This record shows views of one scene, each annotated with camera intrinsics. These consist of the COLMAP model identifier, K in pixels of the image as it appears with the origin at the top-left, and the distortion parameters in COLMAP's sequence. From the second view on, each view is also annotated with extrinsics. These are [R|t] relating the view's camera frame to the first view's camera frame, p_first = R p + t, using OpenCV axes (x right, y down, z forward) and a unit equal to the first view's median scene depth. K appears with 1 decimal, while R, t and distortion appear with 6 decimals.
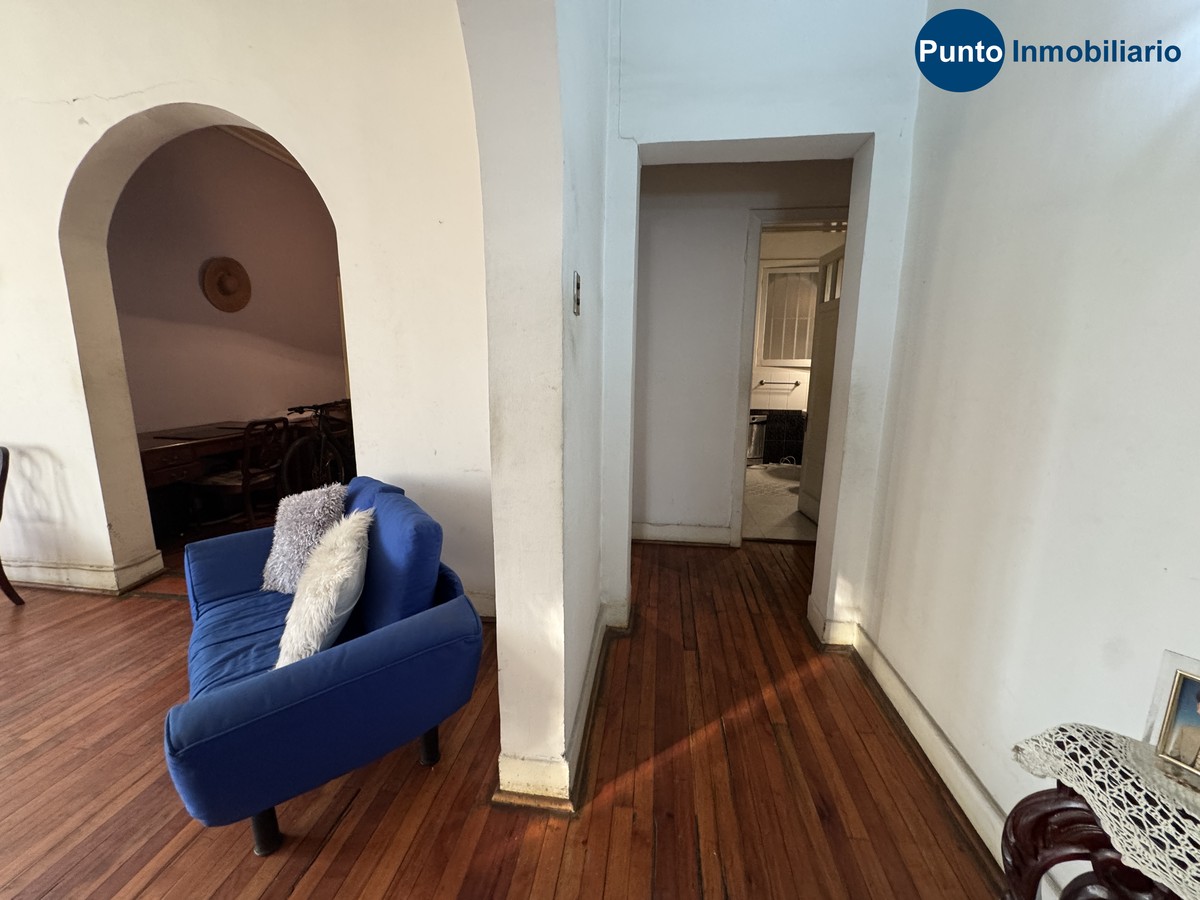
lens RADIAL K [[477.5, 0, 600.4], [0, 477.5, 449.4], [0, 0, 1]] dist [-0.001537, -0.000066]
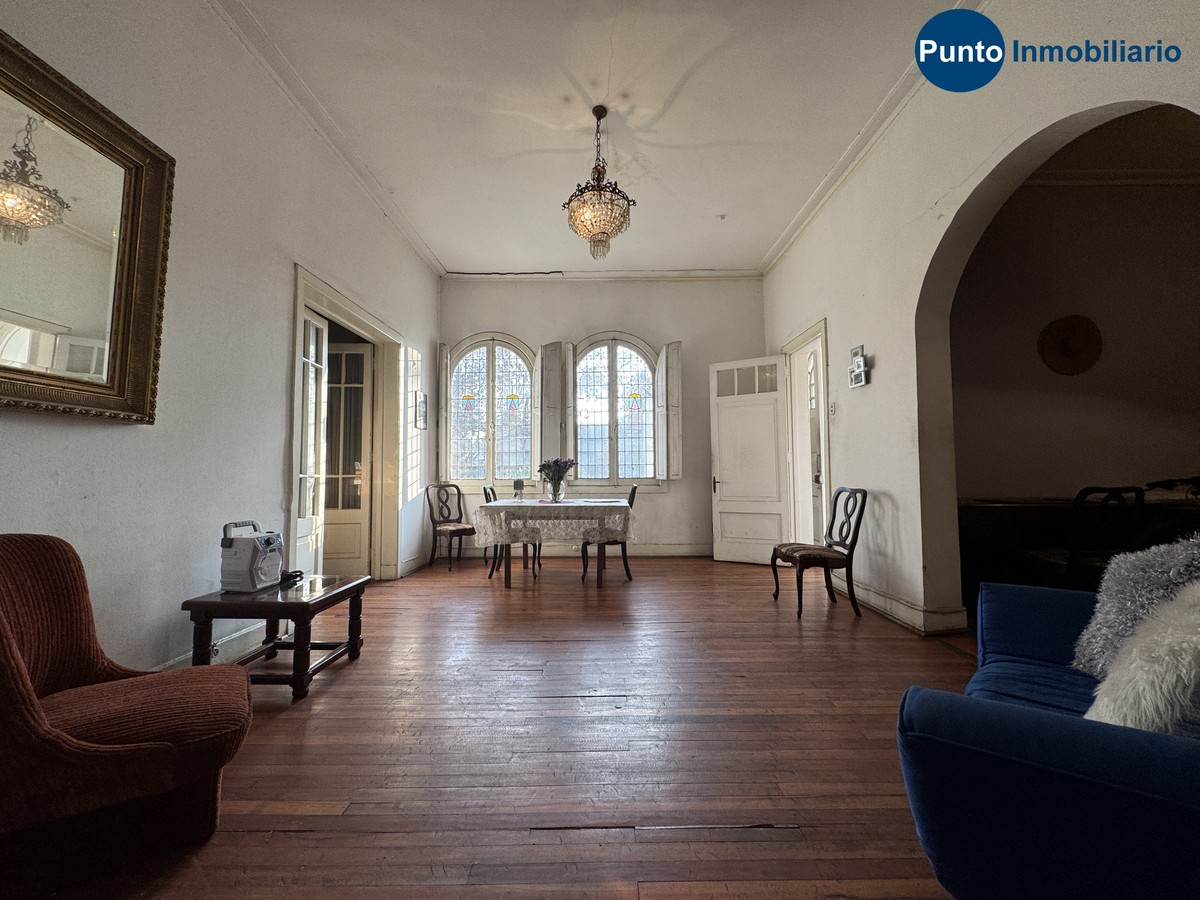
lens RADIAL K [[477.5, 0, 601.5], [0, 477.5, 452.7], [0, 0, 1]] dist [-0.001537, -0.000066]
pose [[0.129862, -0.065460, -0.989369, -0.043892], [-0.171595, 0.981279, -0.087448, 0.130282], [0.976571, 0.181127, 0.116199, 0.121042]]
